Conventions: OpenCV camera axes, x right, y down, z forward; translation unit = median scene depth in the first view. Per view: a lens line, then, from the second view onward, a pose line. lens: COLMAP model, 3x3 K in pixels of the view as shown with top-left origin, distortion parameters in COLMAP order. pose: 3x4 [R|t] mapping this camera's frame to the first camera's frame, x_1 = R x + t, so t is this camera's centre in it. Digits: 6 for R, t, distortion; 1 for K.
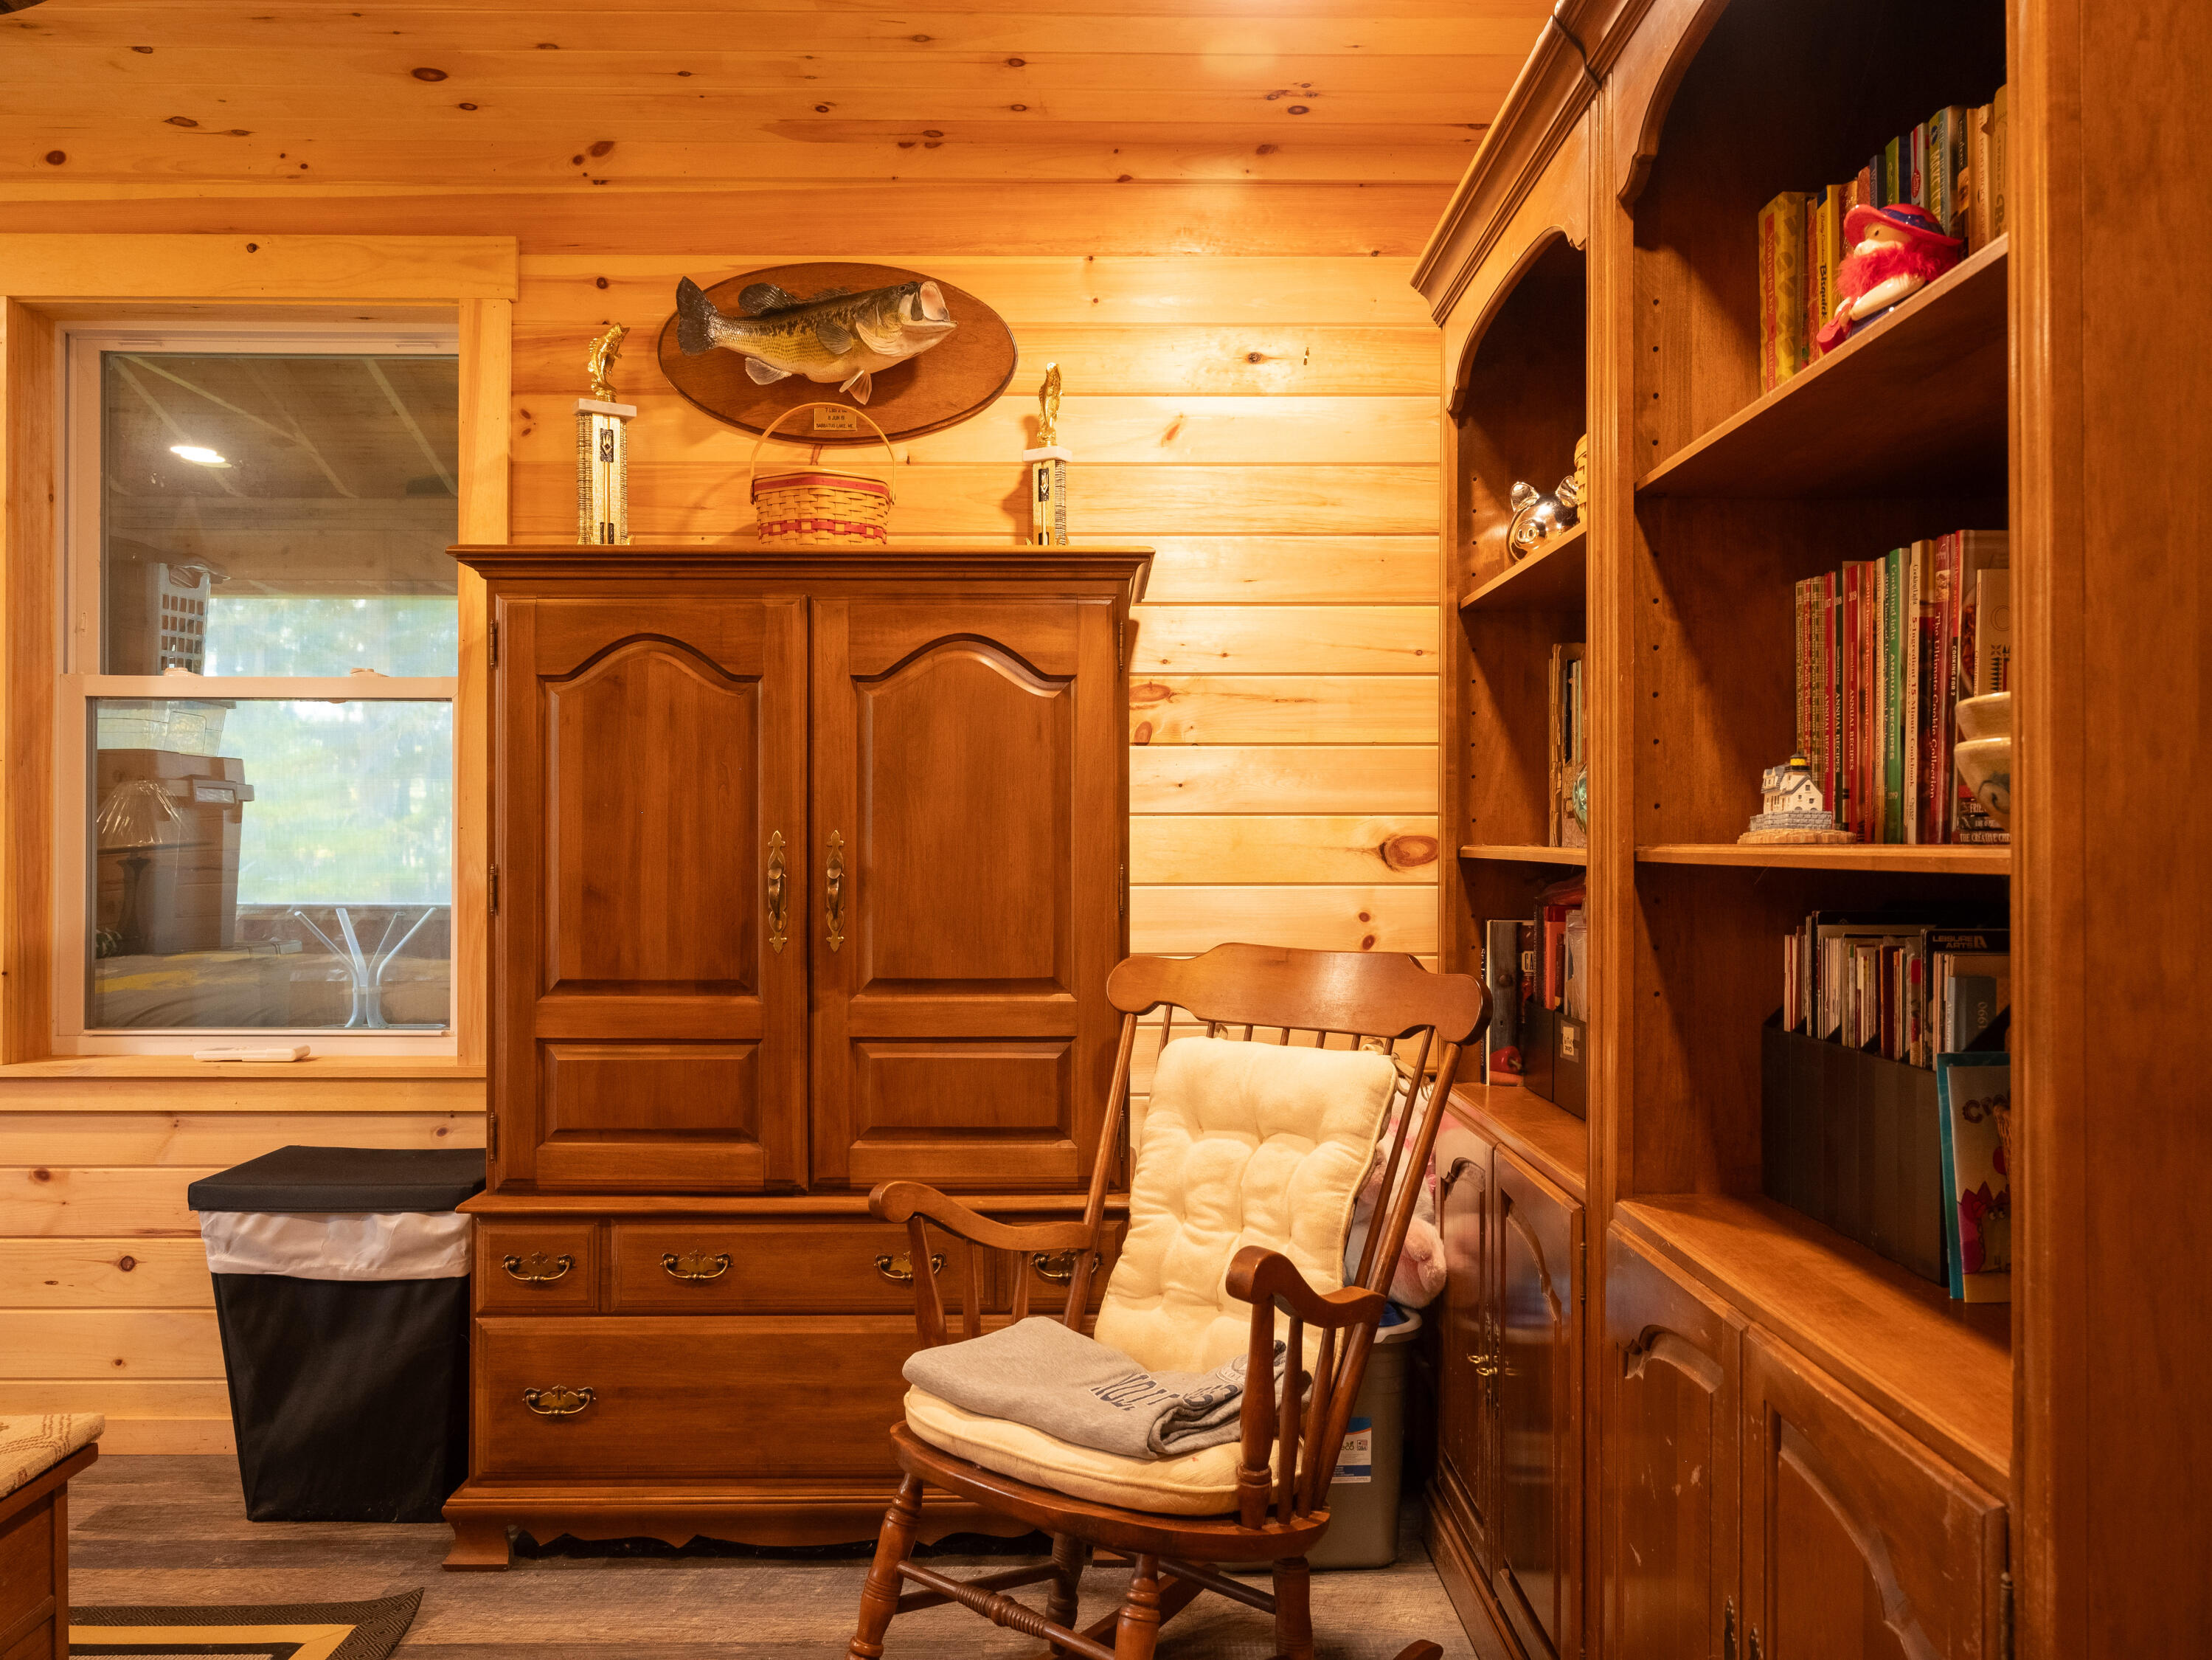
lens RADIAL K [[1680.6, 0, 1107.9], [0, 1680.6, 832.0], [0, 0, 1]] dist [0.004610, -0.003752]
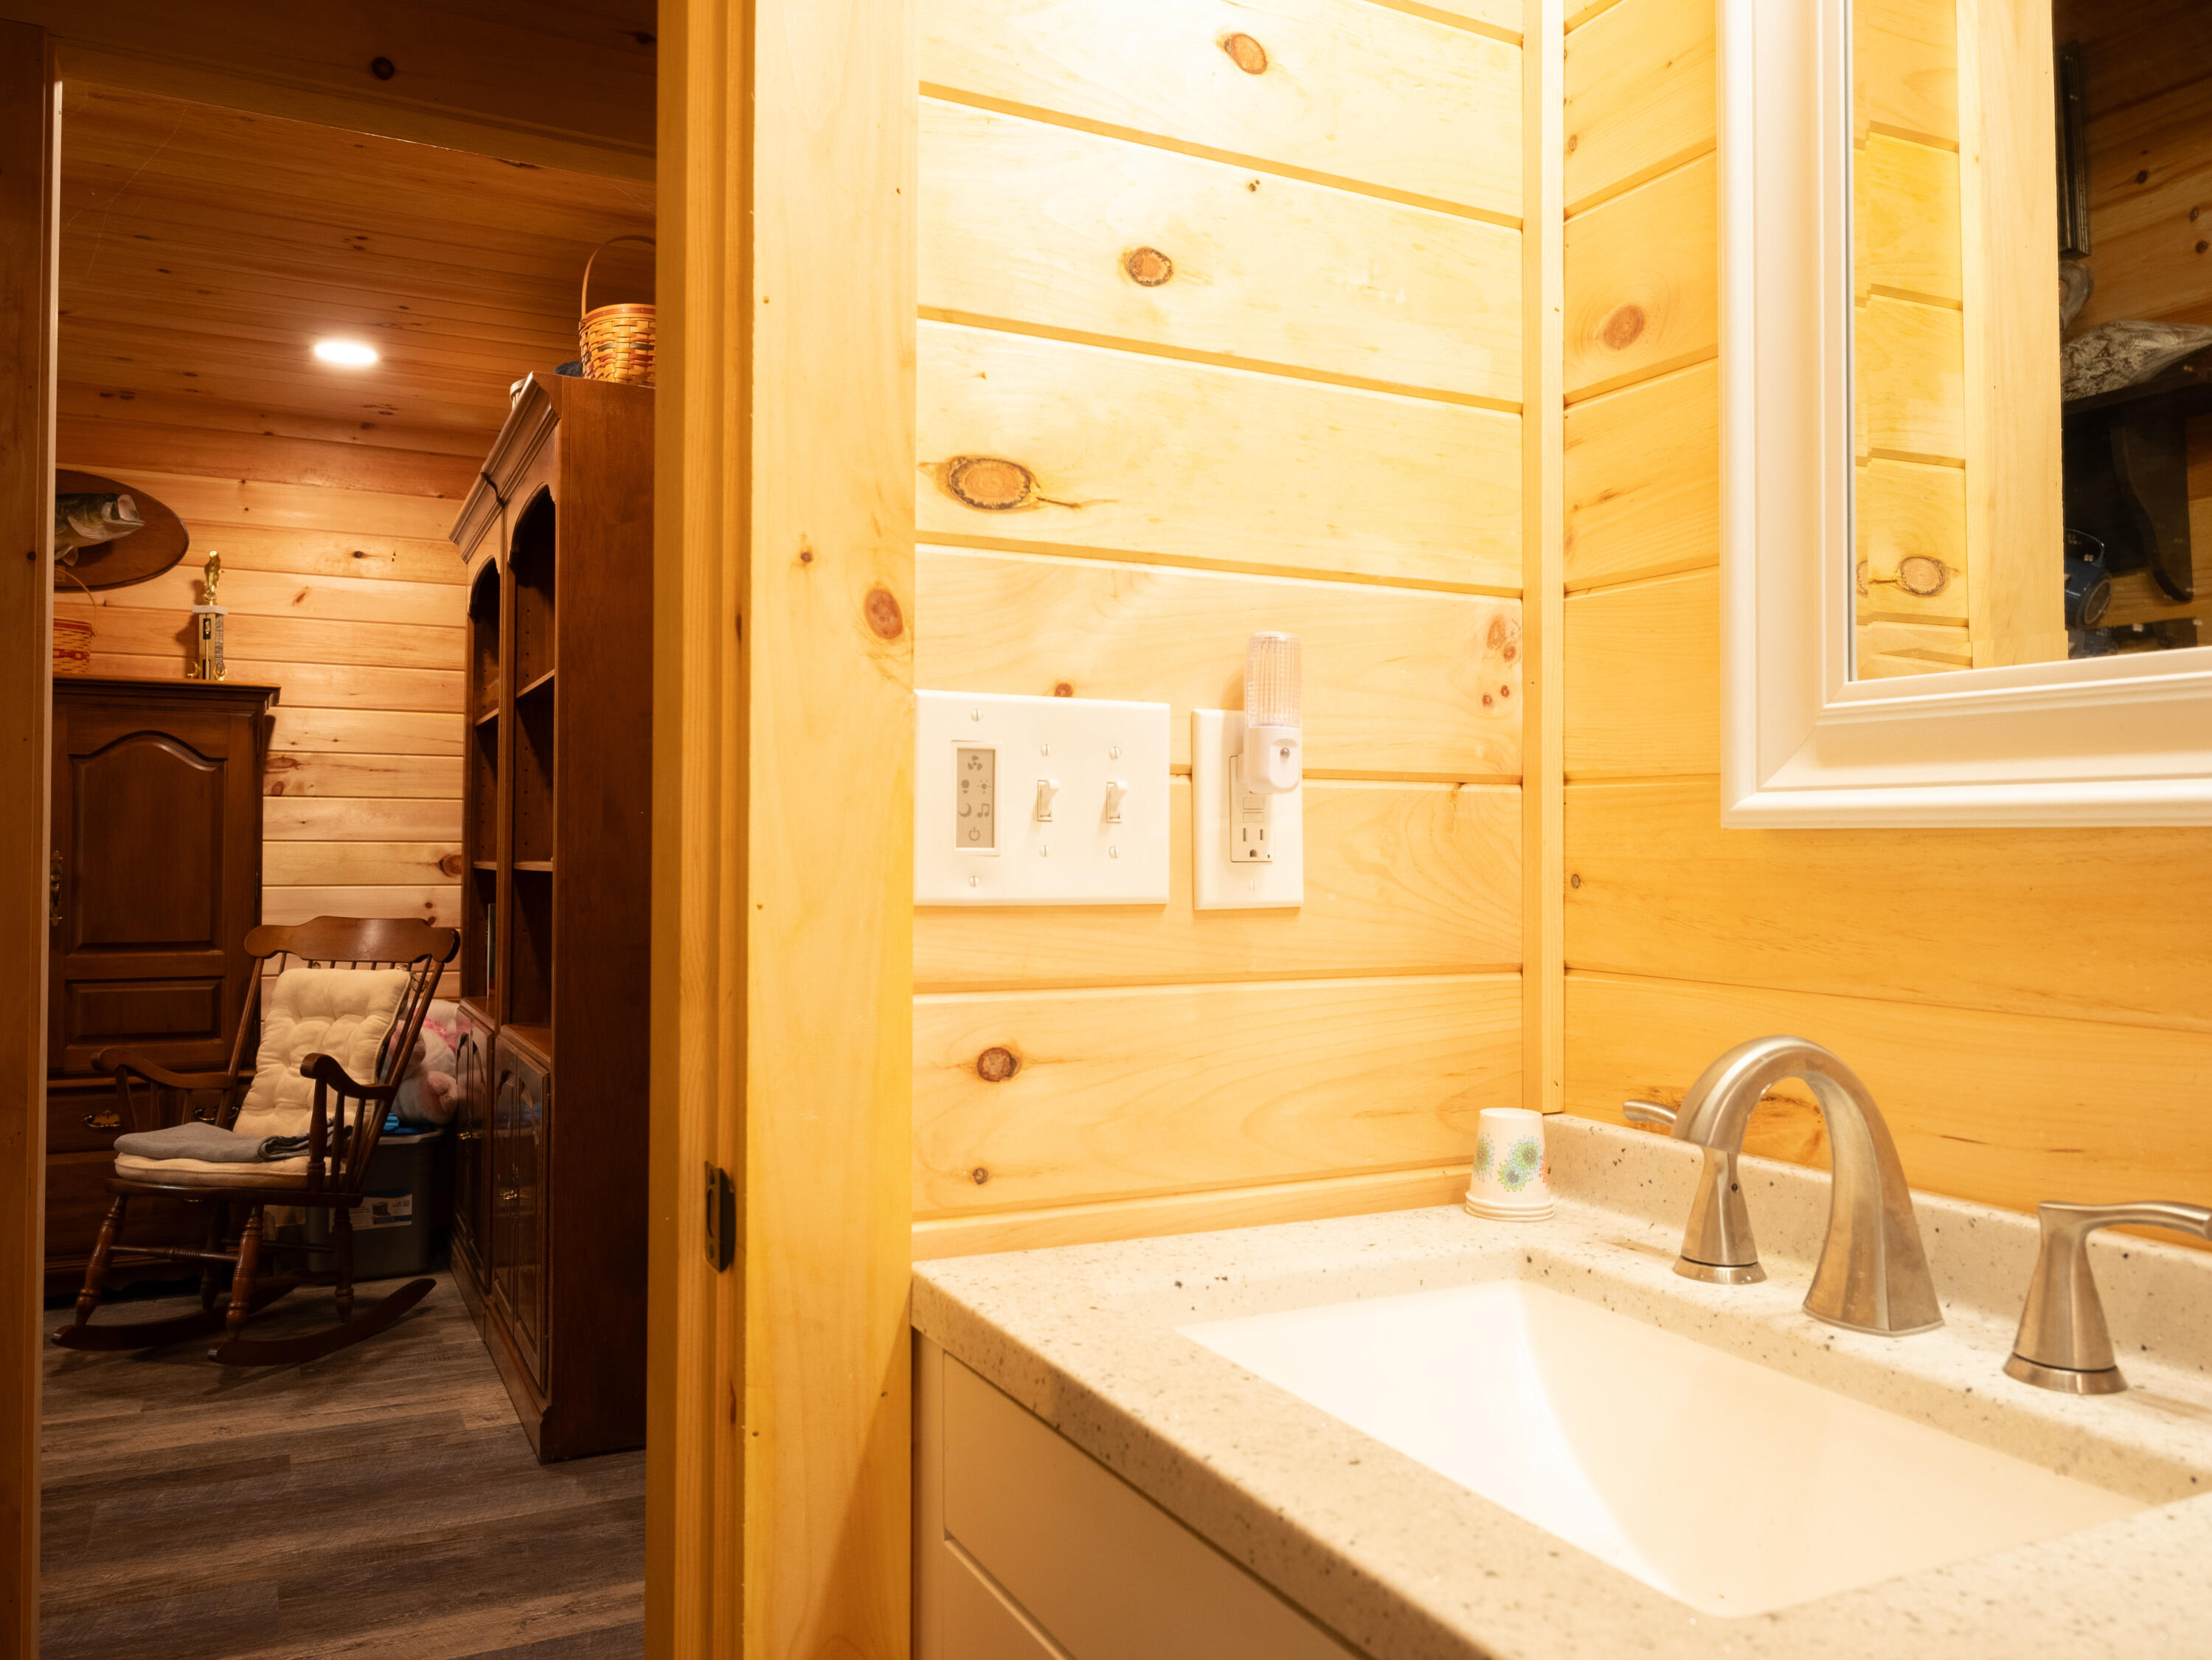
lens RADIAL K [[1680.6, 0, 1111.1], [0, 1680.6, 827.4], [0, 0, 1]] dist [0.004610, -0.003752]
pose [[0.897967, 0.010596, 0.439934, 0.034515], [-0.005558, 0.999903, -0.012737, -0.008541], [-0.440027, 0.008992, 0.897940, -0.873961]]
